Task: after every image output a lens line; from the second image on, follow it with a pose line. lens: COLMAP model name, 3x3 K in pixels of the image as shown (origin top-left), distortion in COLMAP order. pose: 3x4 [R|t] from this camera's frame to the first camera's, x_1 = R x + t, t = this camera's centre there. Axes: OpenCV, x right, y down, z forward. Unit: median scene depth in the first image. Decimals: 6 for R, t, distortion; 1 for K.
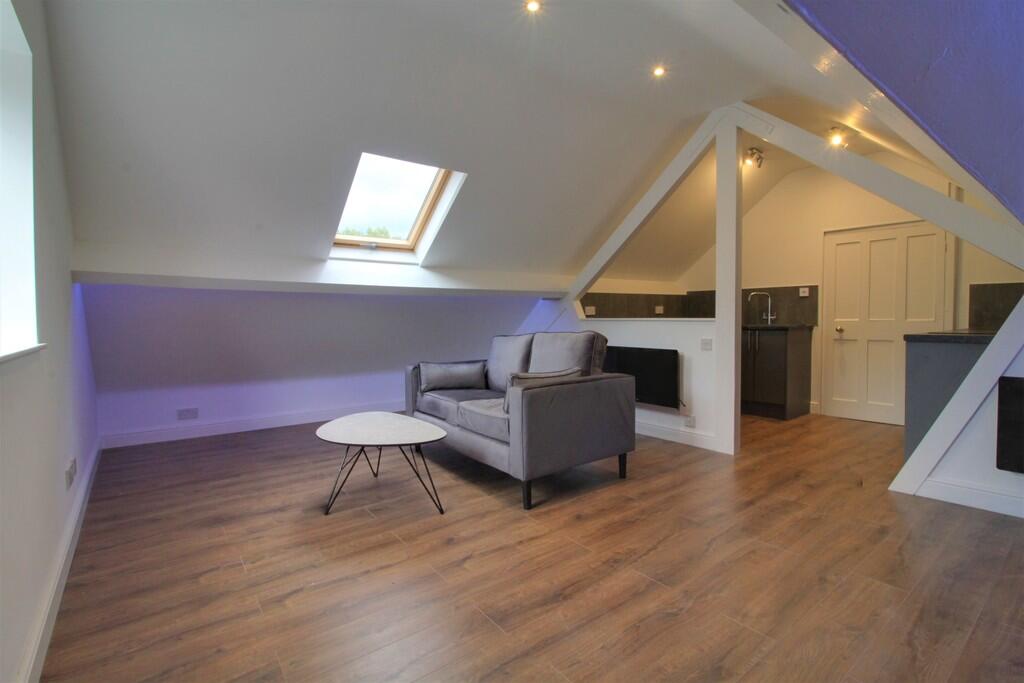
lens RADIAL K [[471.6, 0, 513.8], [0, 471.6, 325.9], [0, 0, 1]] dist [-0.013247, -0.000829]
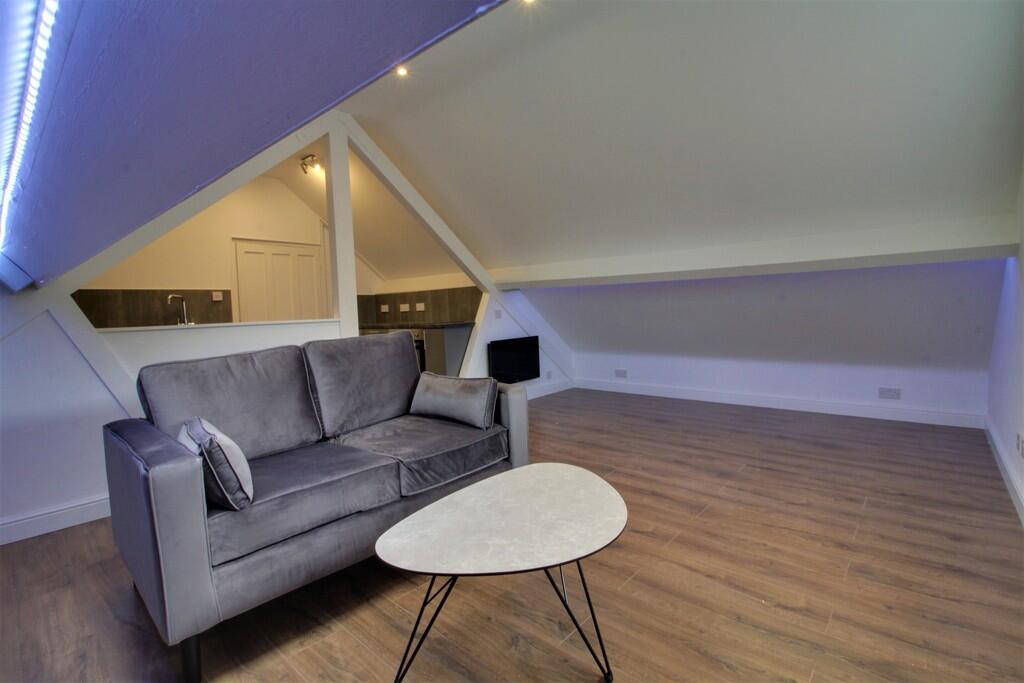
lens RADIAL K [[471.6, 0, 513.8], [0, 471.6, 325.9], [0, 0, 1]] dist [-0.013247, -0.000829]
pose [[-0.182993, -0.025929, 0.982772, -0.462118], [0.058613, 0.997586, 0.037234, -0.012119], [-0.981365, 0.064416, -0.181032, 0.612373]]
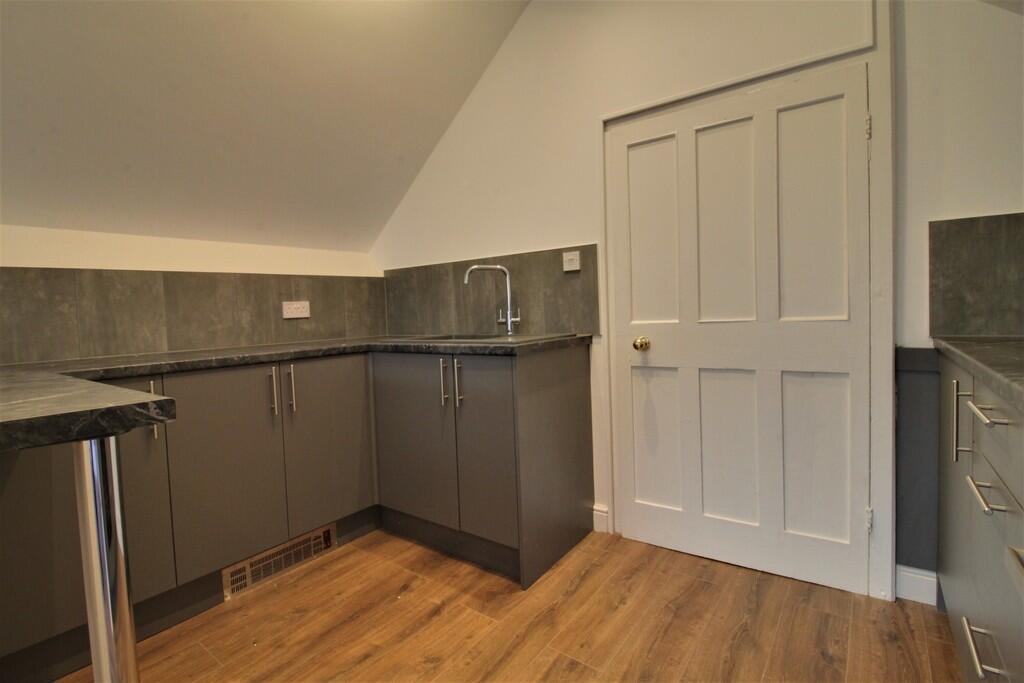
lens RADIAL K [[471.6, 0, 513.8], [0, 471.6, 325.9], [0, 0, 1]] dist [-0.013247, -0.000829]
pose [[0.966065, -0.047549, 0.253884, 0.473078], [0.043916, 0.998836, 0.019959, -0.023159], [-0.254538, -0.008132, 0.967029, 0.611387]]
